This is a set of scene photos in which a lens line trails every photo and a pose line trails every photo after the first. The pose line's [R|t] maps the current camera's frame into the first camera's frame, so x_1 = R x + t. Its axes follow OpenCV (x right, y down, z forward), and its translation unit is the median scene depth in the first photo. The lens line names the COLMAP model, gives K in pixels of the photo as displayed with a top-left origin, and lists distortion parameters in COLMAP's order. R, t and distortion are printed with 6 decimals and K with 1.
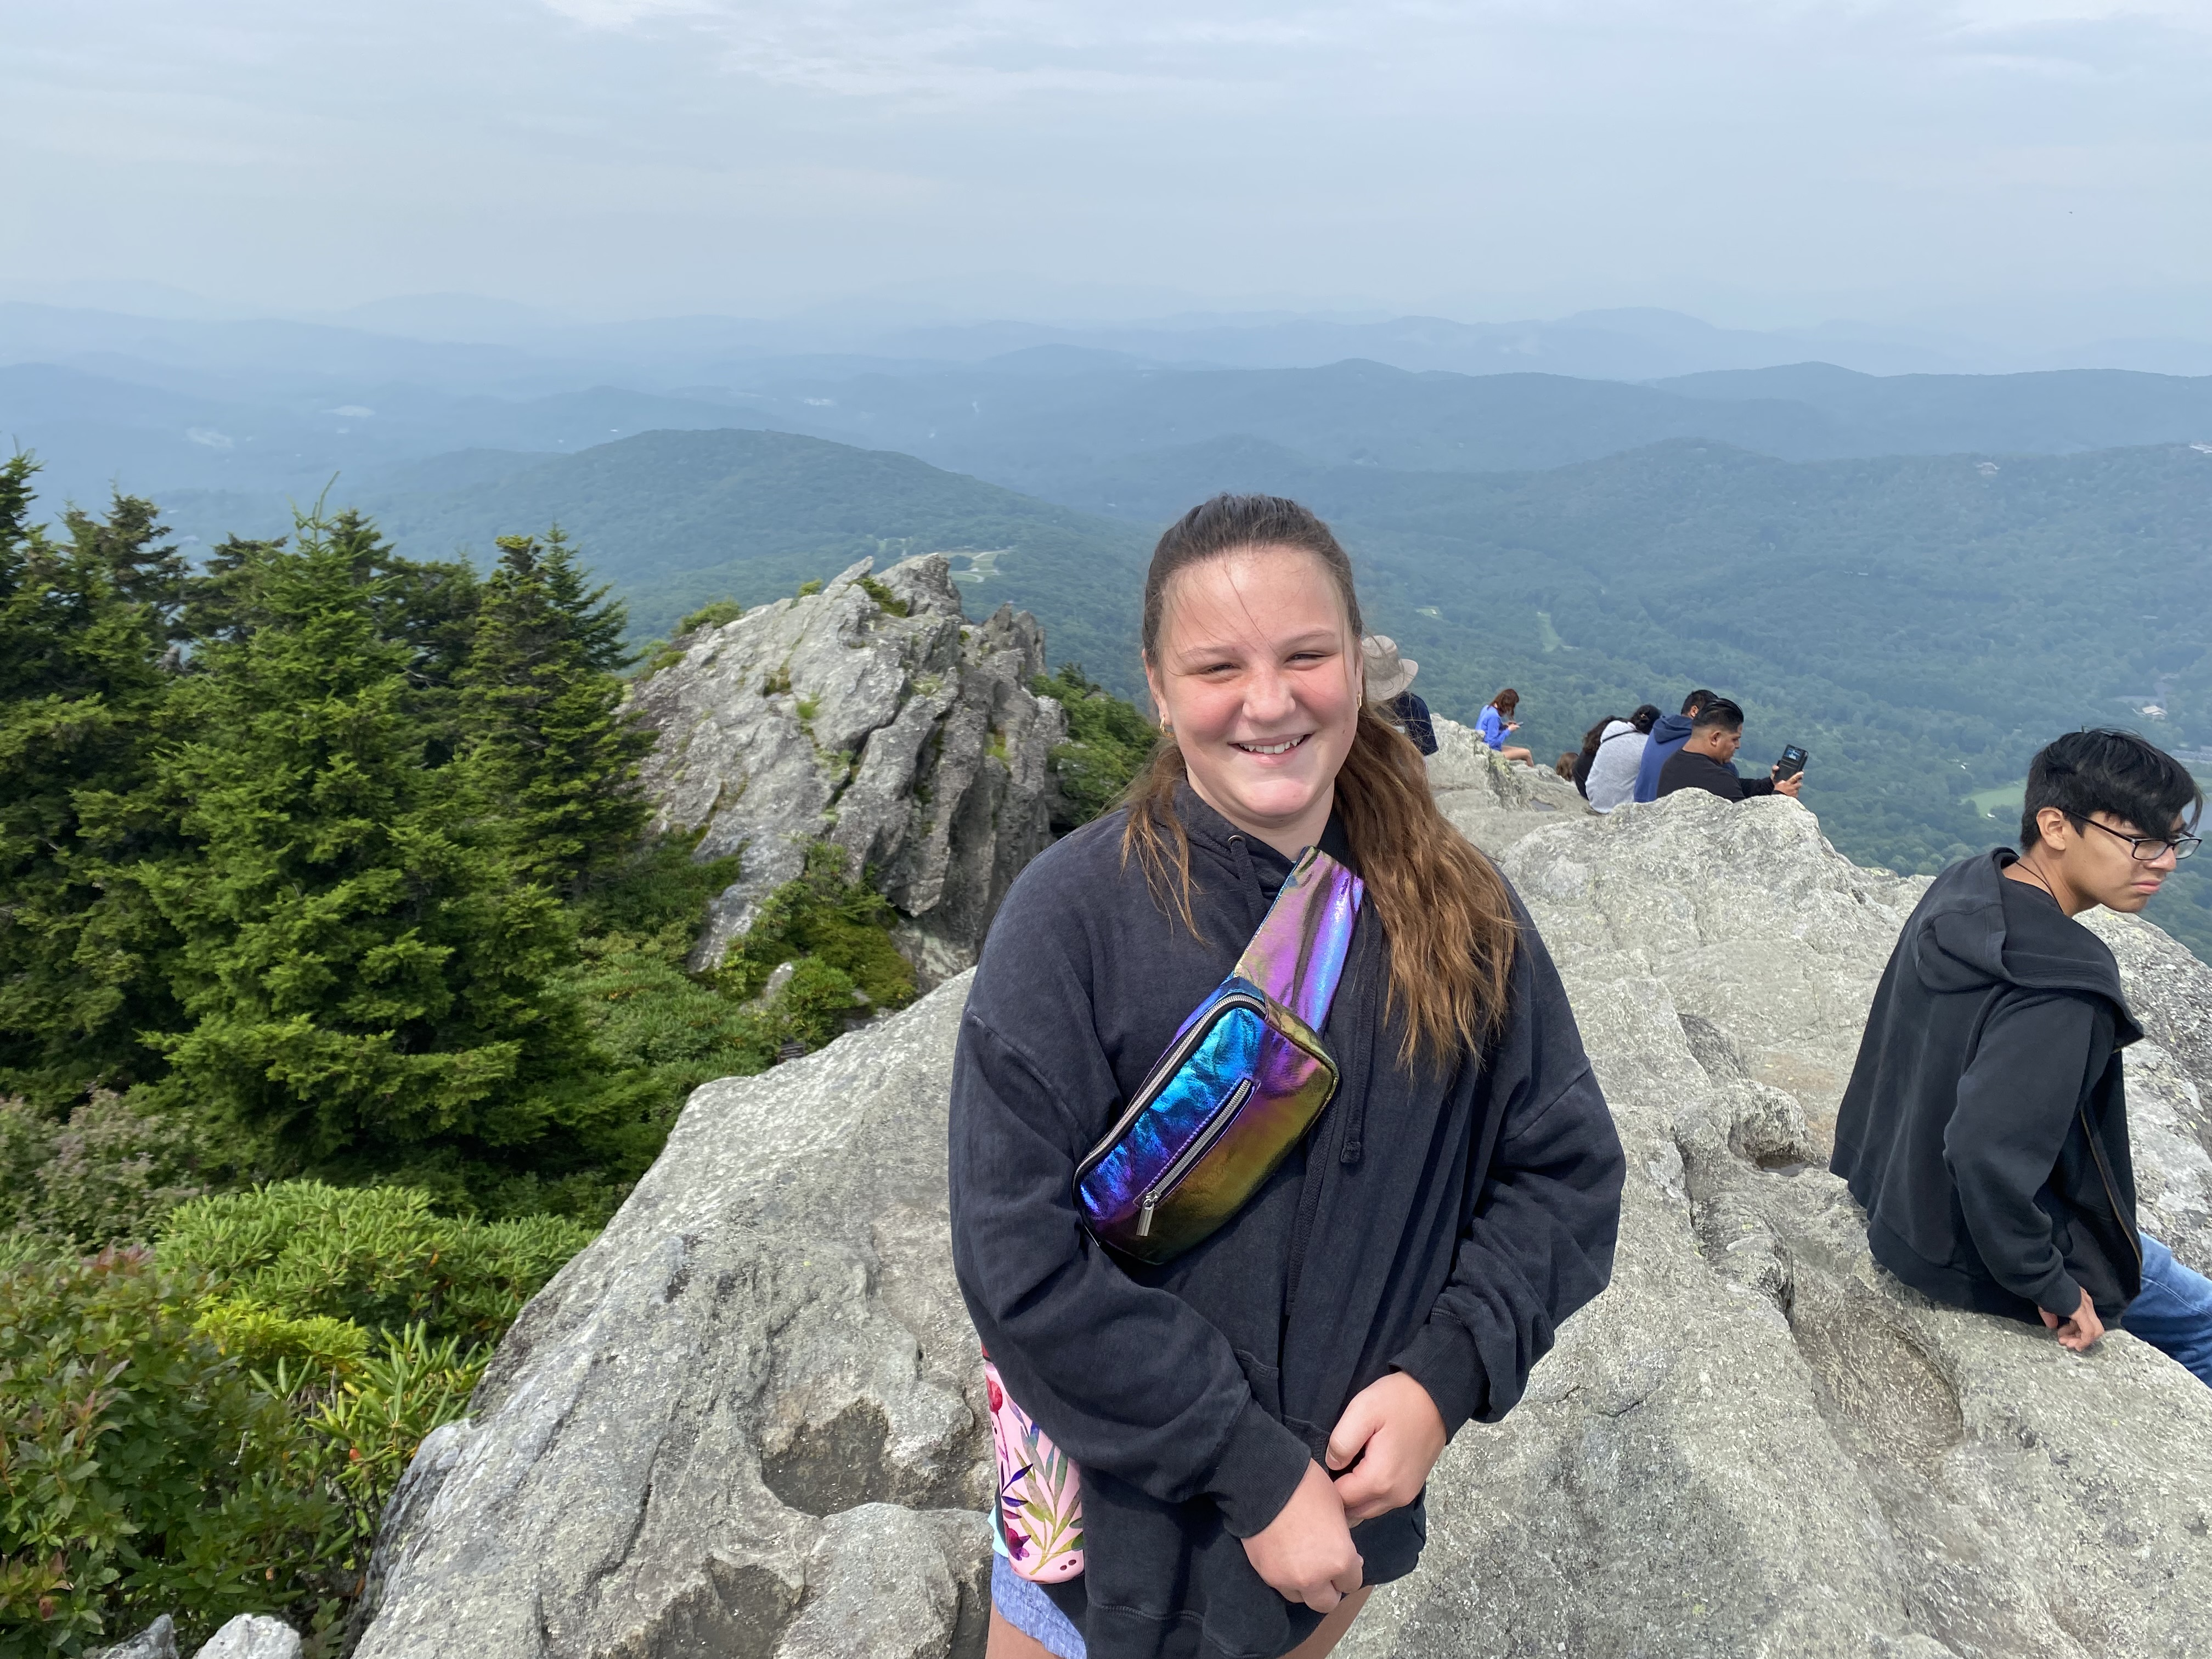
lens RADIAL K [[1718.3, 0, 1180.8], [0, 1718.3, 827.5], [0, 0, 1]] dist [0.063414, -0.141227]
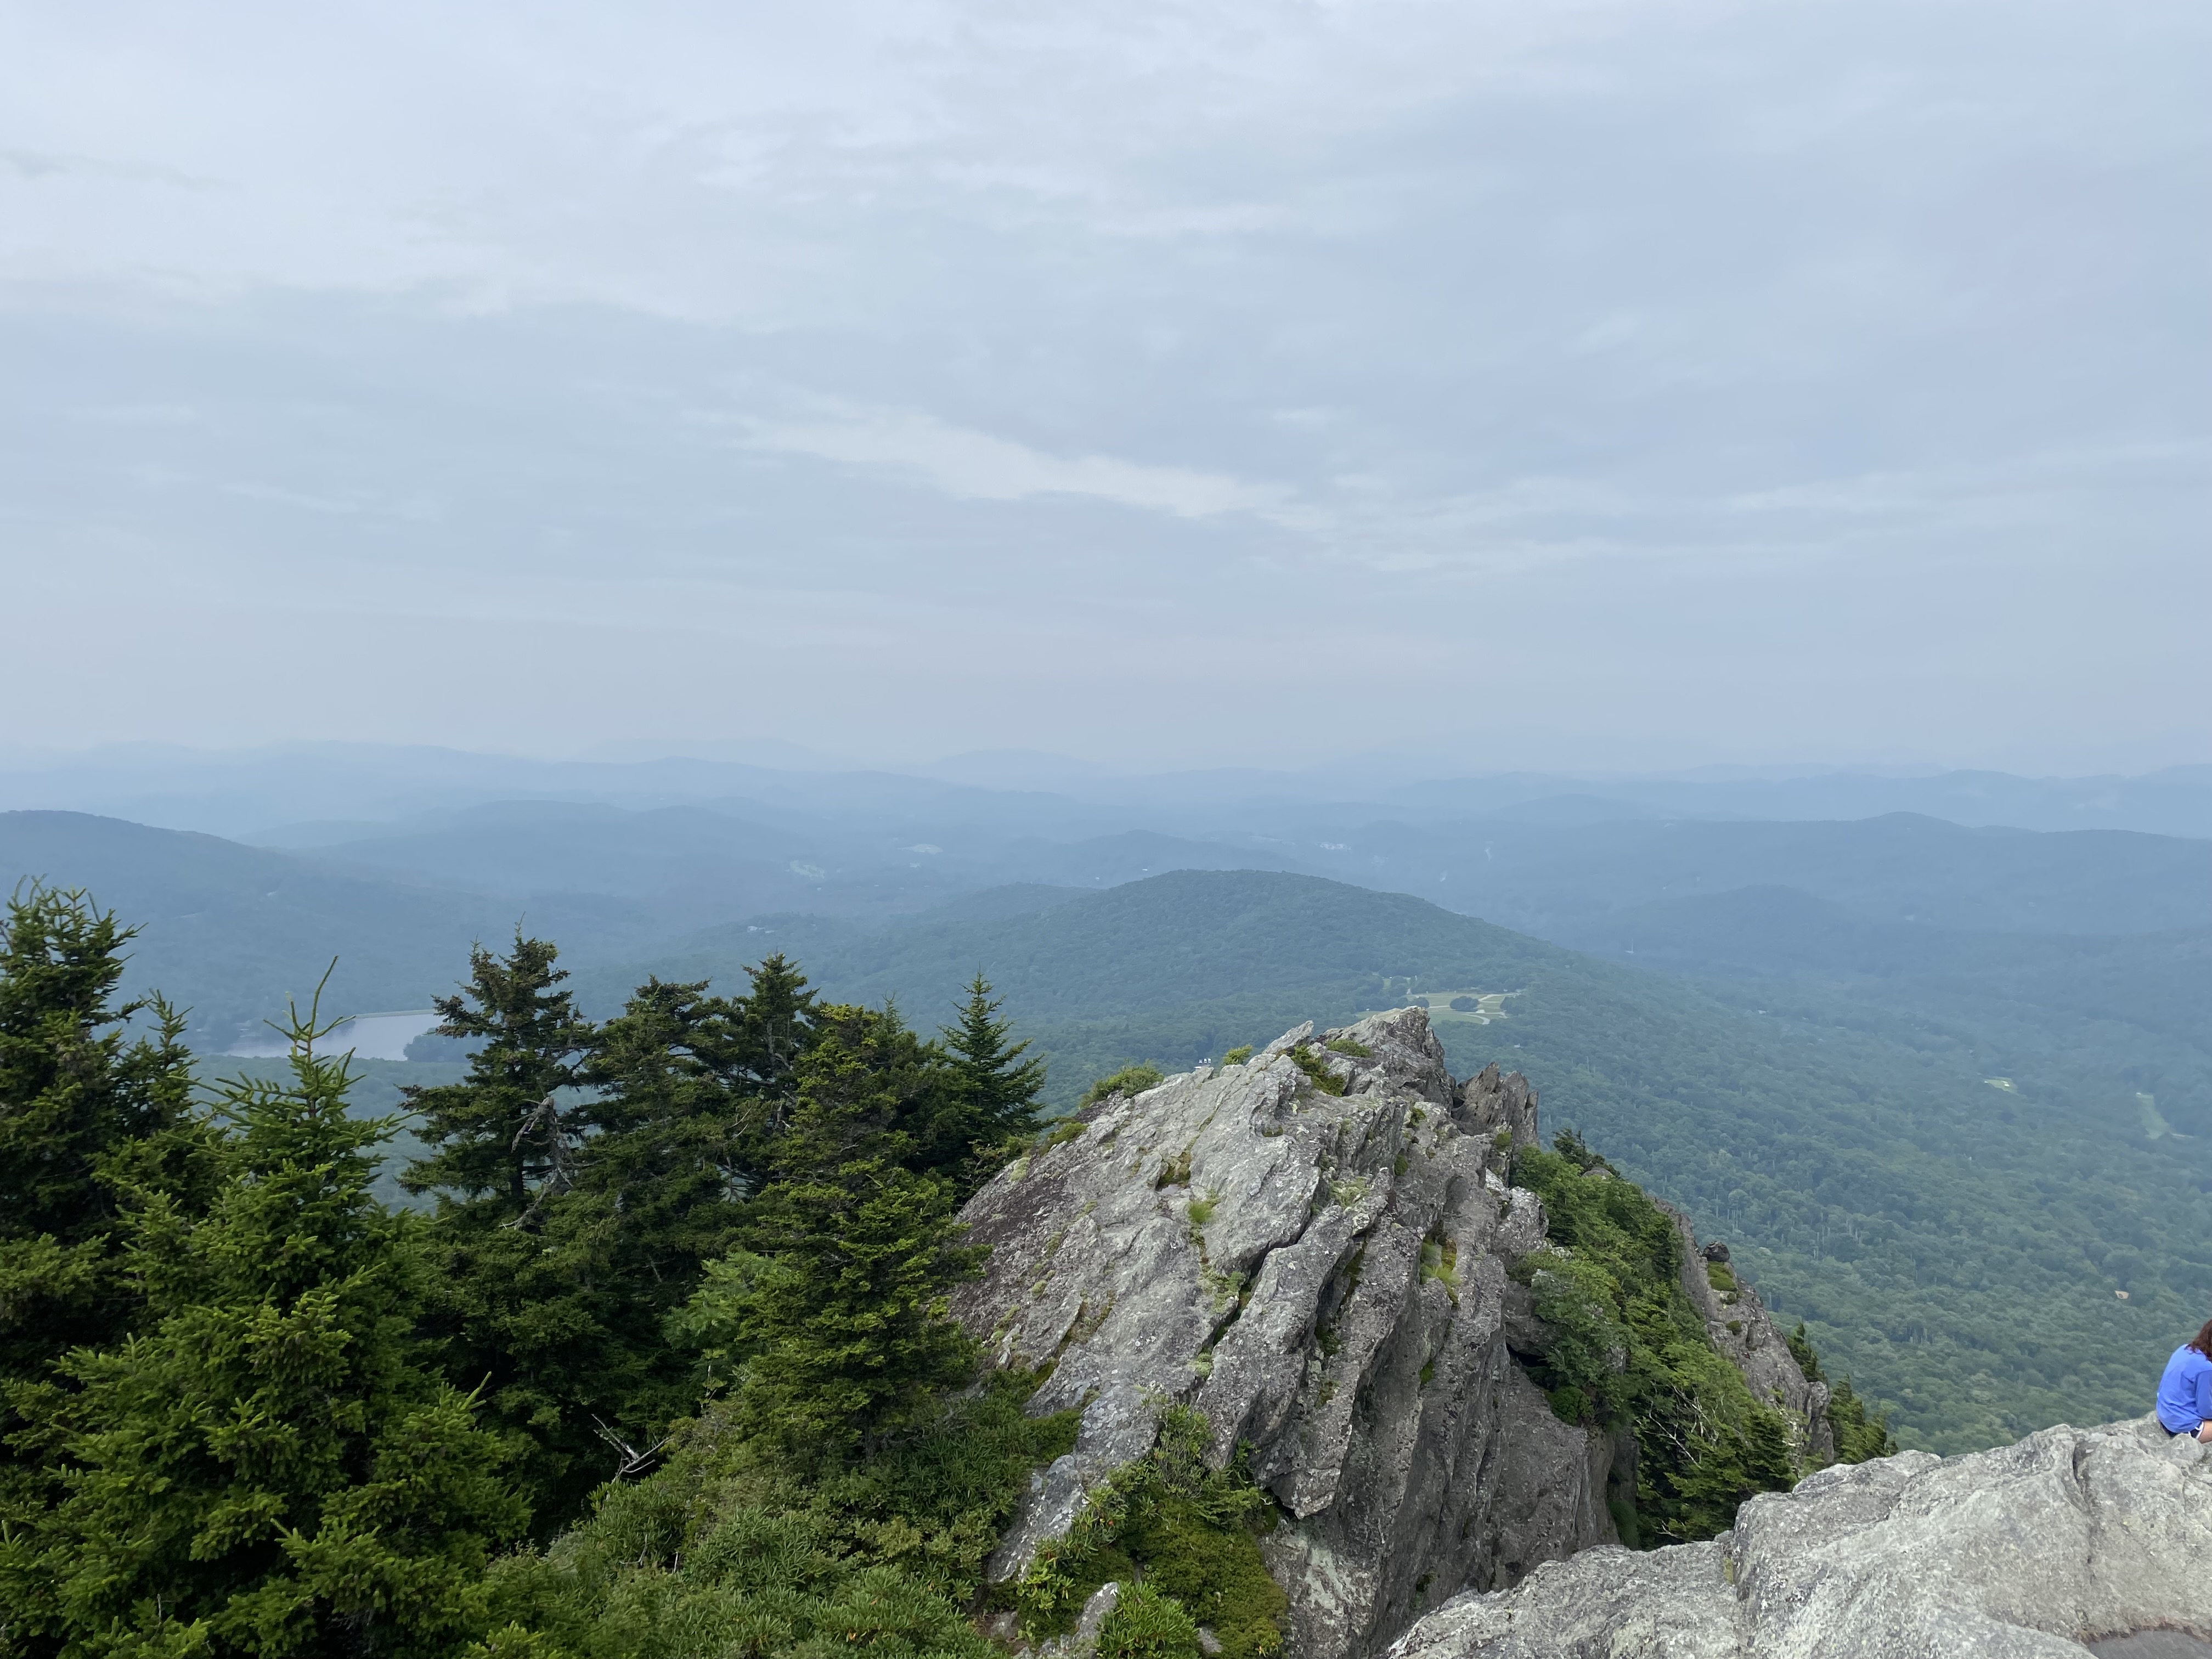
lens RADIAL K [[1683.0, 0, 1122.2], [0, 1683.0, 838.8], [0, 0, 1]] dist [0.193205, -0.469552]
pose [[0.945531, 0.009699, -0.325386, 0.012090], [-0.088456, 0.969602, -0.228140, -0.054810], [0.313282, 0.244496, 0.917647, 0.202160]]
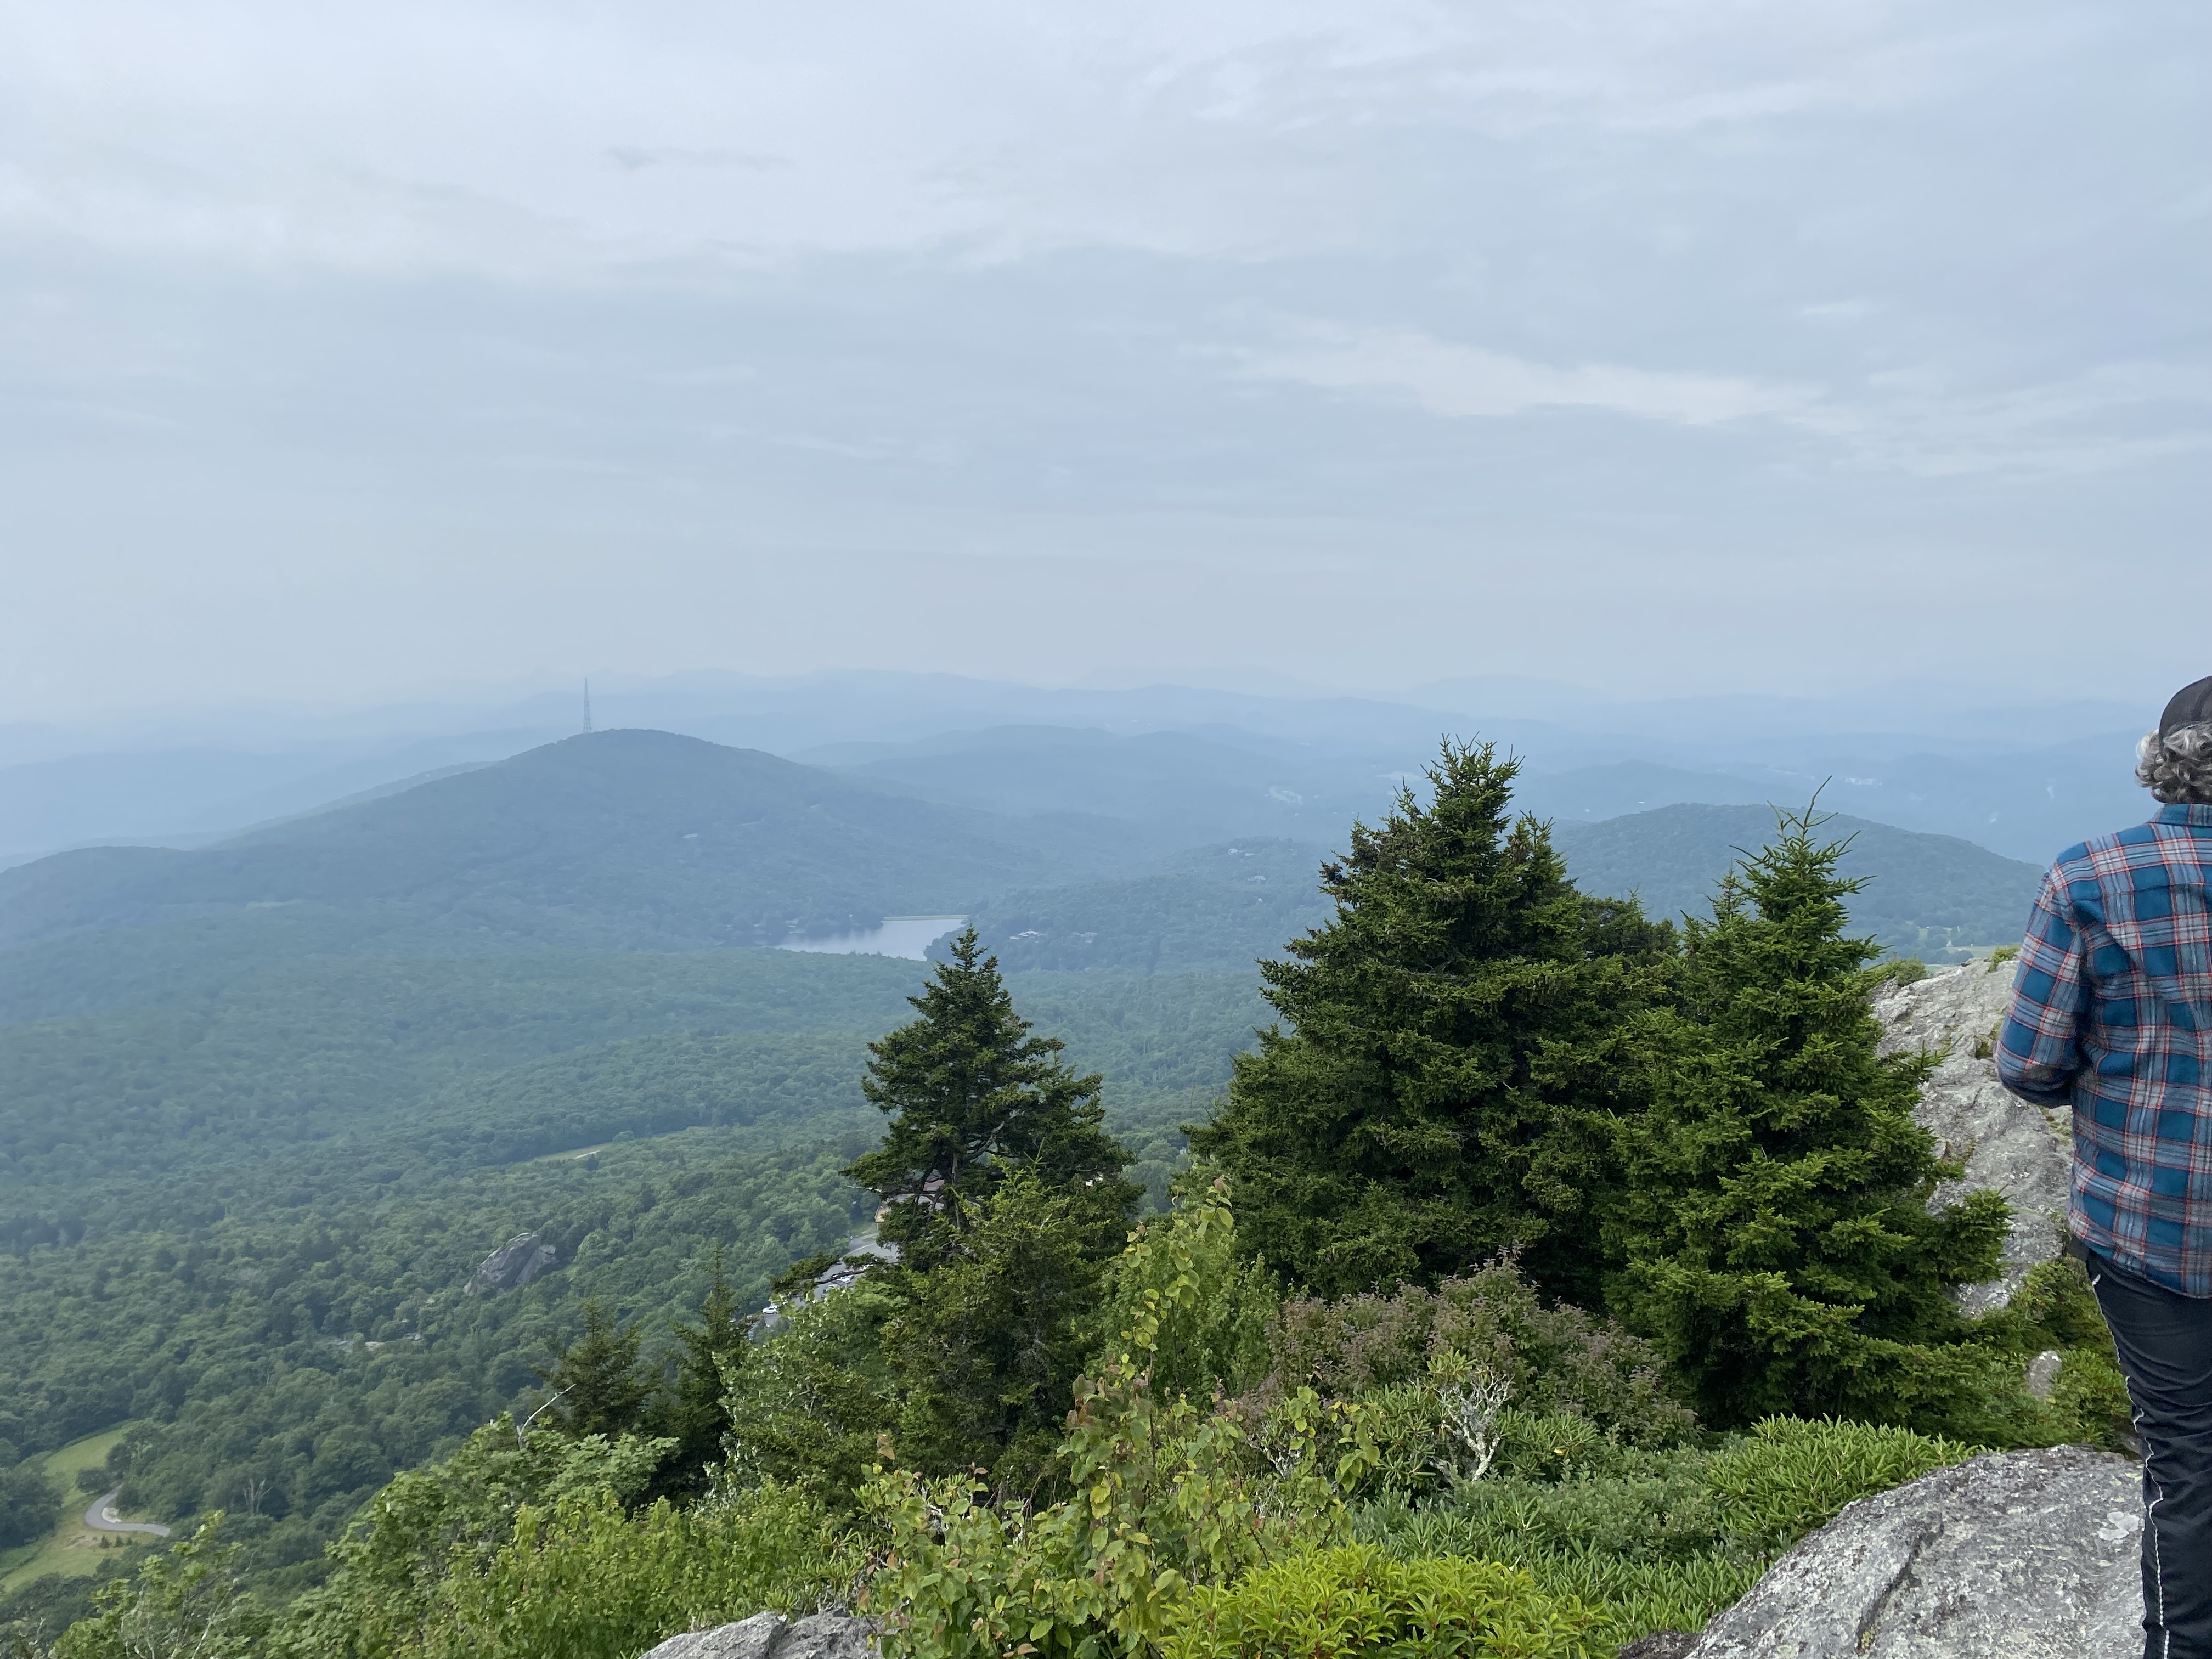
lens RADIAL K [[1726.6, 0, 1060.8], [0, 1726.6, 824.1], [0, 0, 1]] dist [0.056908, -0.036372]
pose [[0.815390, 0.043453, -0.577280, -0.111661], [-0.165745, 0.972959, -0.160873, 0.037039], [0.554679, 0.226856, 0.800542, -0.067507]]
